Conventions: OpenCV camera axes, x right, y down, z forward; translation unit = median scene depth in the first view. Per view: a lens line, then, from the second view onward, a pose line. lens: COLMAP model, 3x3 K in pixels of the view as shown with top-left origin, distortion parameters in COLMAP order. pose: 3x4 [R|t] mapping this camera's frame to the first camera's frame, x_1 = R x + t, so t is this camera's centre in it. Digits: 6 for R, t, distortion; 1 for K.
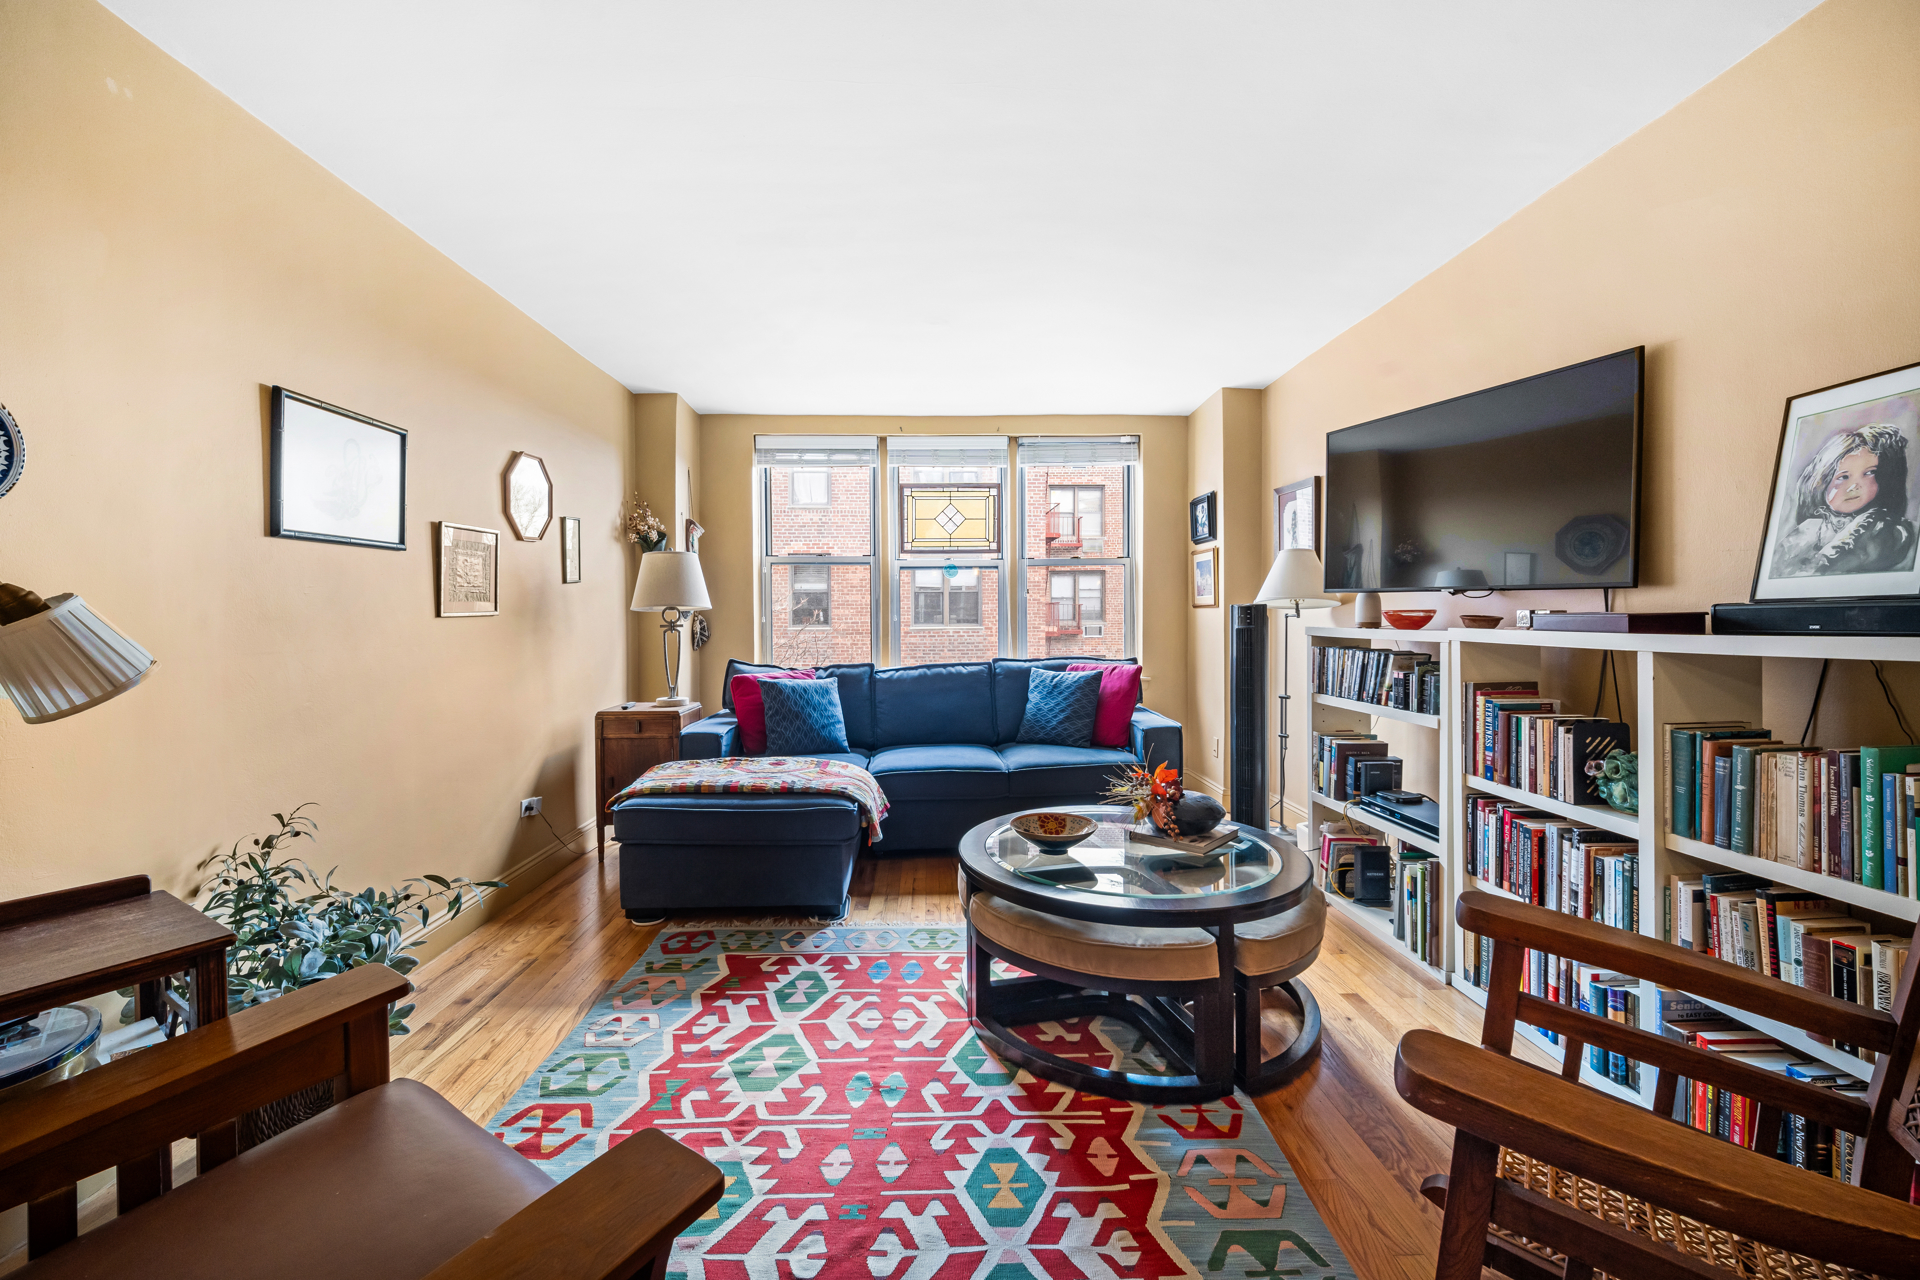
lens RADIAL K [[782.3, 0, 949.0], [0, 782.3, 626.0], [0, 0, 1]] dist [-0.004043, 0.000289]
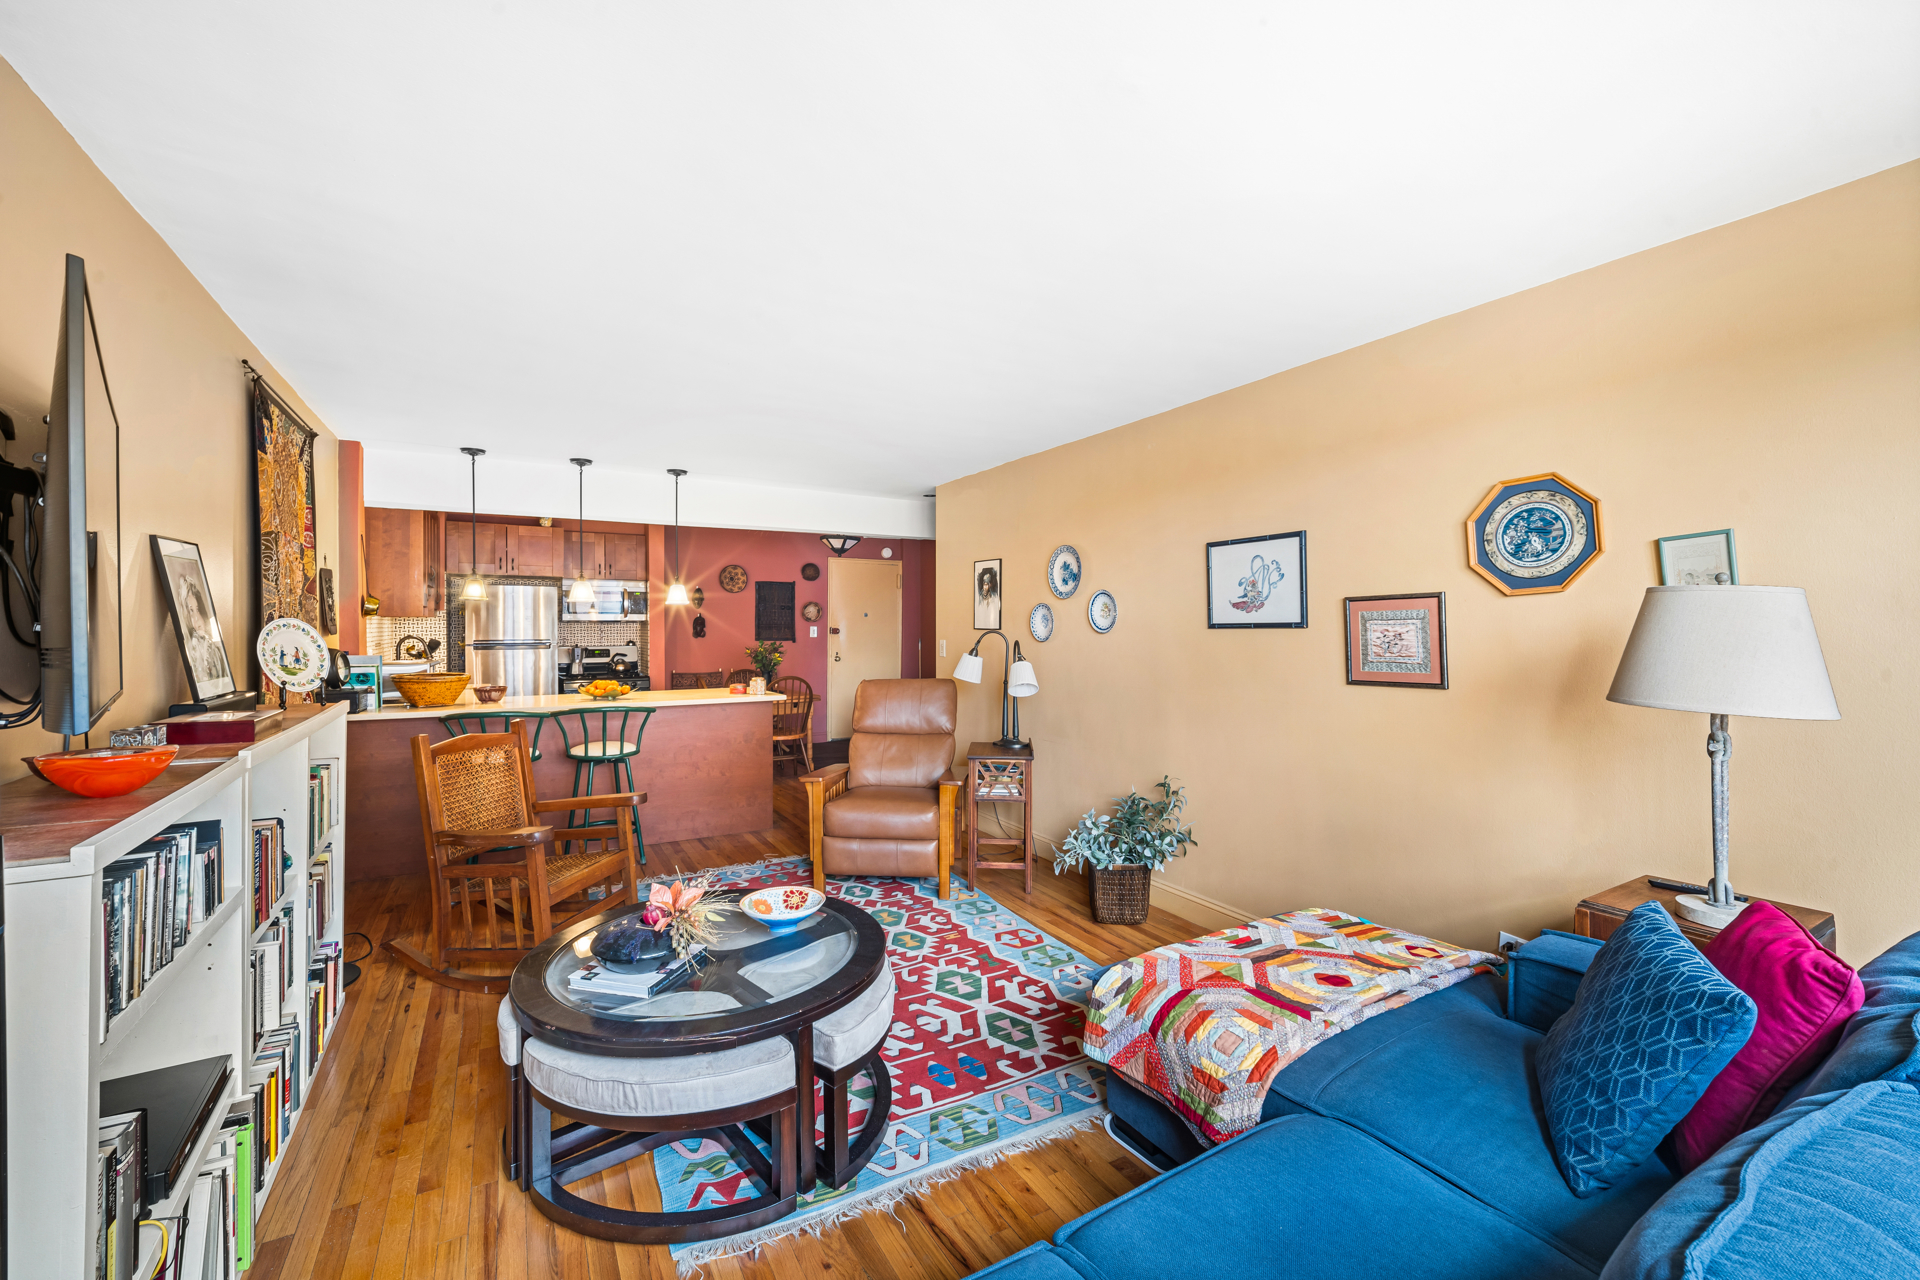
lens RADIAL K [[782.3, 0, 952.0], [0, 782.3, 623.0], [0, 0, 1]] dist [-0.004043, 0.000289]
pose [[-0.878485, 0.000557, -0.477770, 0.425010], [-0.004323, 0.999949, 0.009113, -0.124131], [0.477751, 0.010071, -0.878438, 1.975023]]
